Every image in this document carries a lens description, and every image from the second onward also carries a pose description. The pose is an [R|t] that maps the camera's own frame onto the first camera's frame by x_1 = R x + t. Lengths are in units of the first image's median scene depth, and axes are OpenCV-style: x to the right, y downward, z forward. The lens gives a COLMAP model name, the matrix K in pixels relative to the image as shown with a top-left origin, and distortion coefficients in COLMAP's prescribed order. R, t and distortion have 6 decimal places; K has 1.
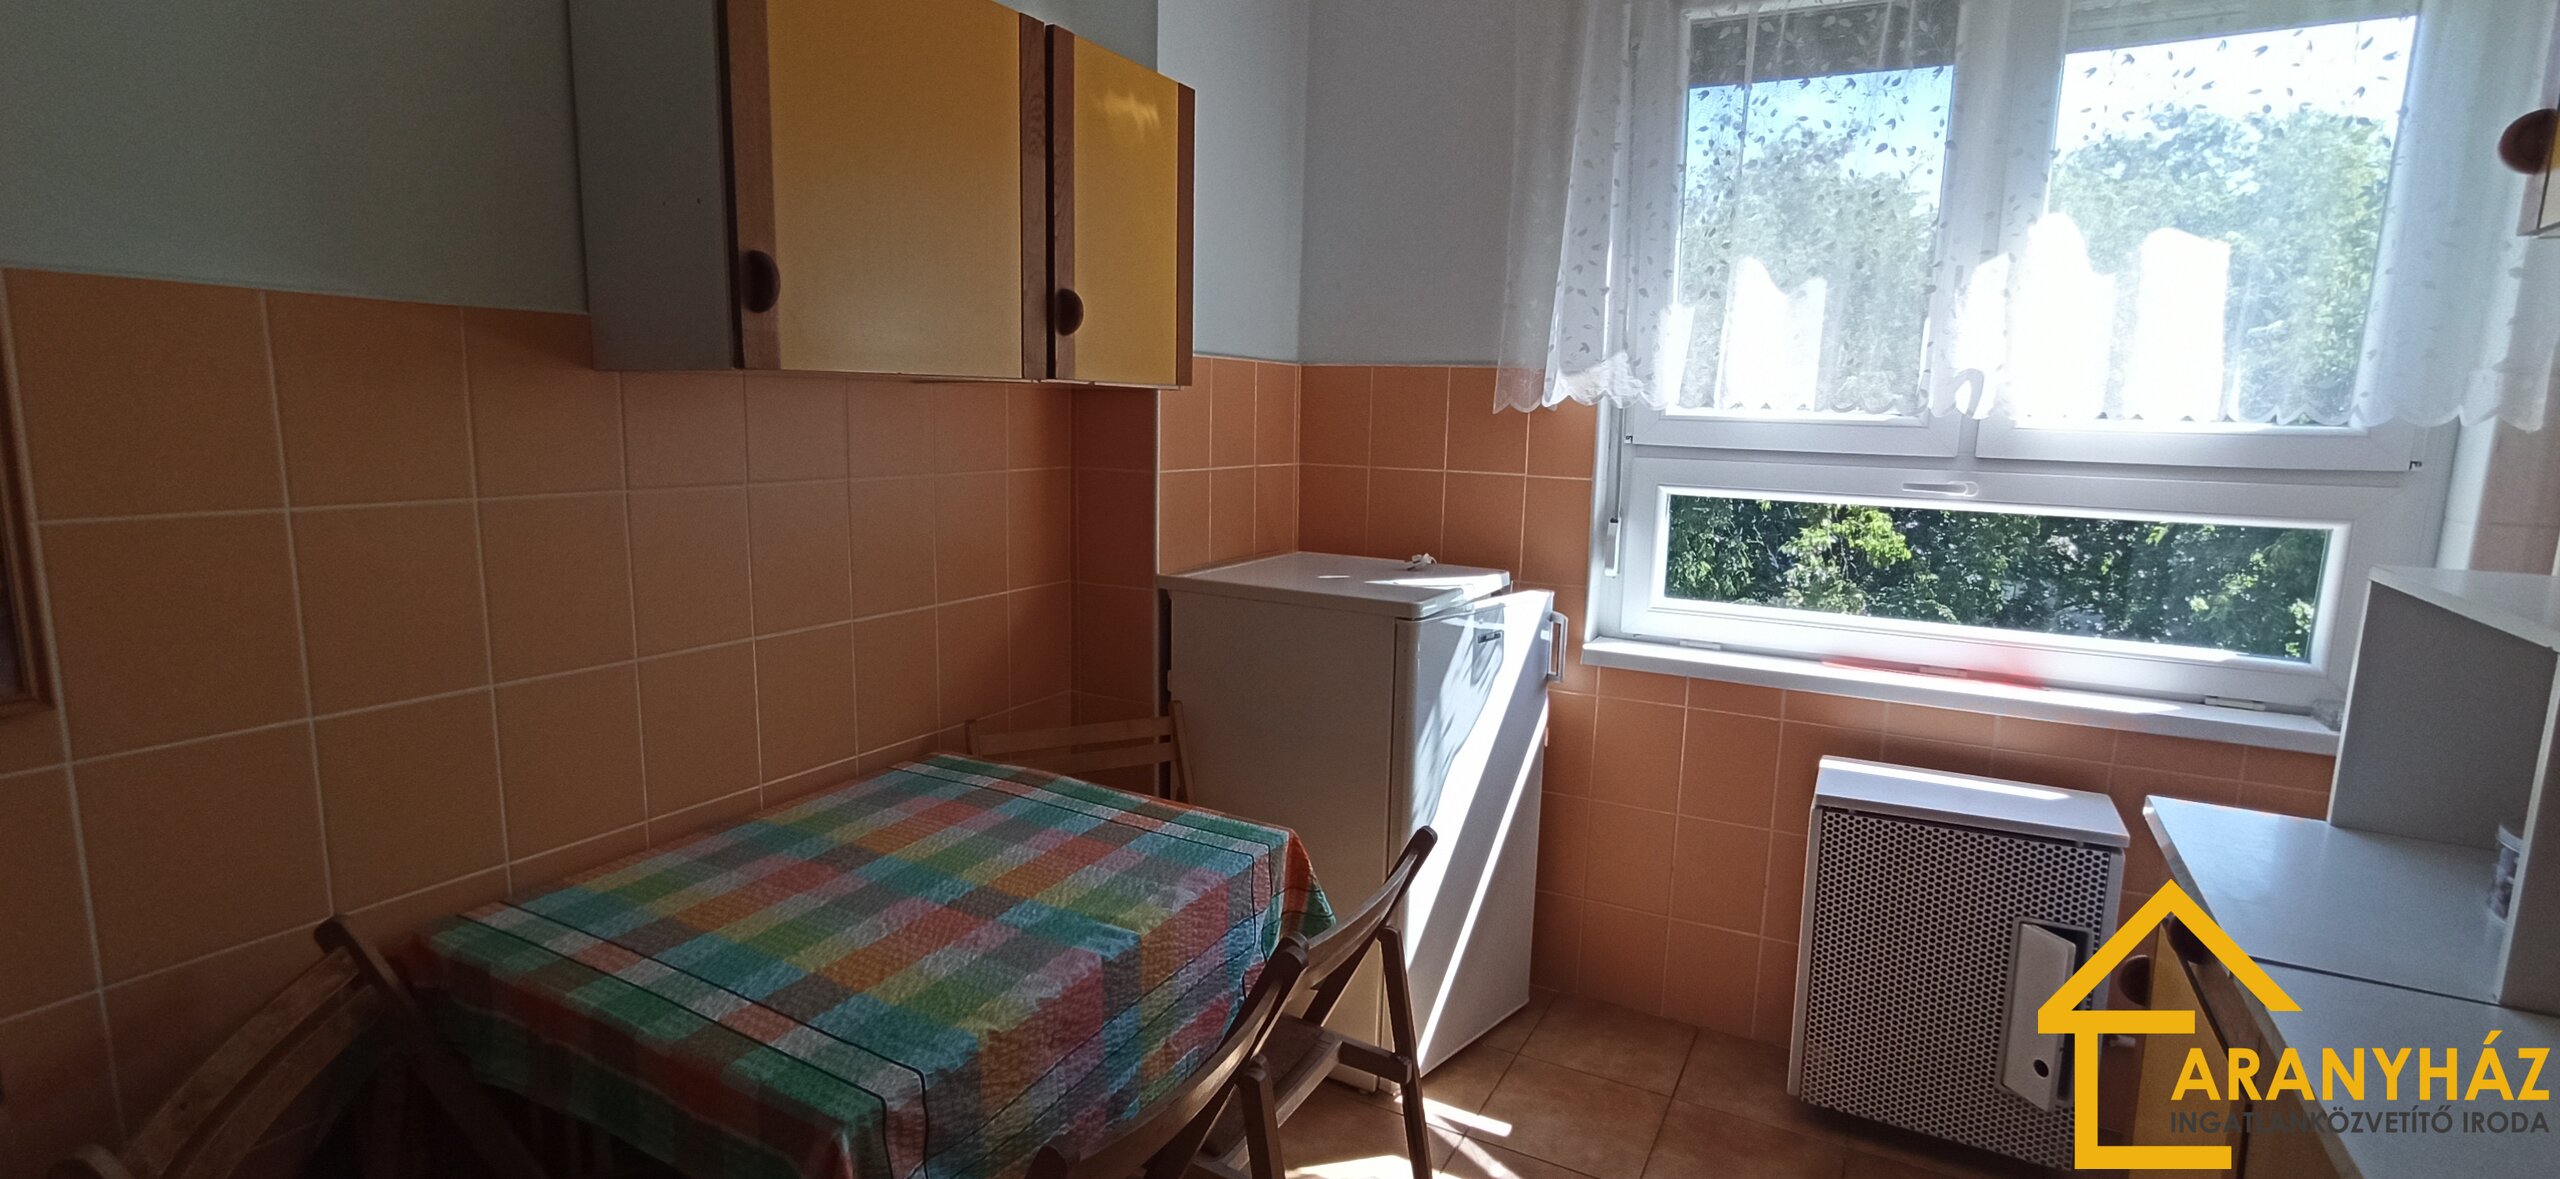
lens RADIAL K [[1181.6, 0, 1303.7], [0, 1181.6, 591.1], [0, 0, 1]] dist [-0.026220, -0.000030]
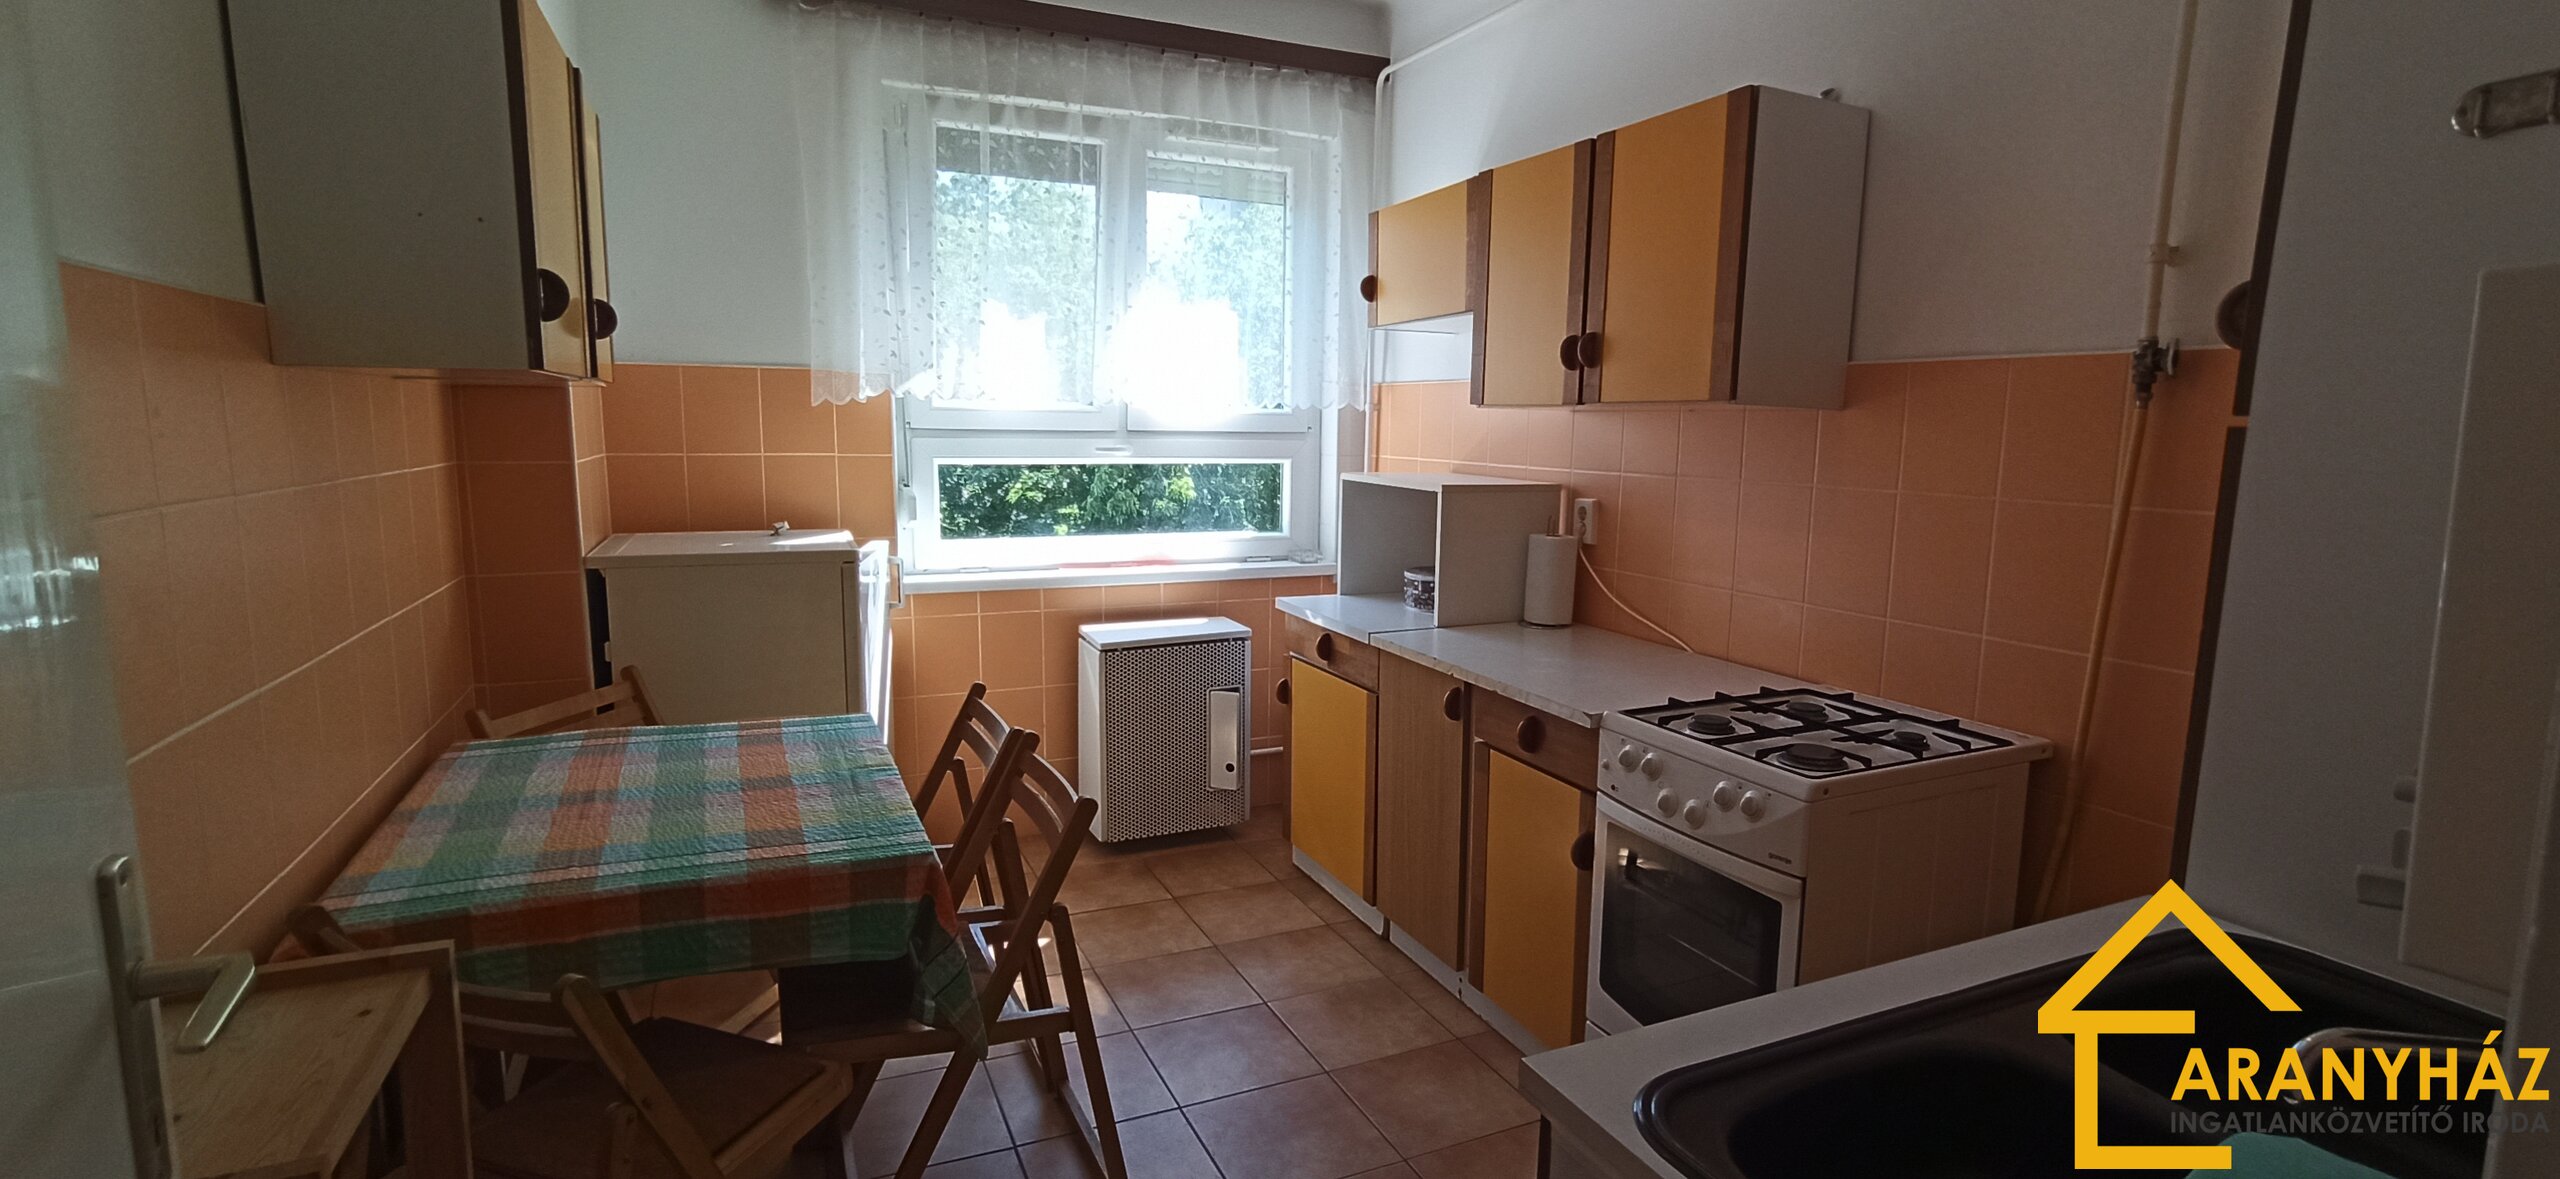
lens RADIAL K [[1181.6, 0, 1303.7], [0, 1181.6, 591.1], [0, 0, 1]] dist [-0.026220, -0.000030]
pose [[0.594075, -0.127804, 0.794192, -0.647442], [0.124103, 0.990039, 0.066489, 0.030609], [-0.794779, 0.059062, 0.604019, -0.185487]]
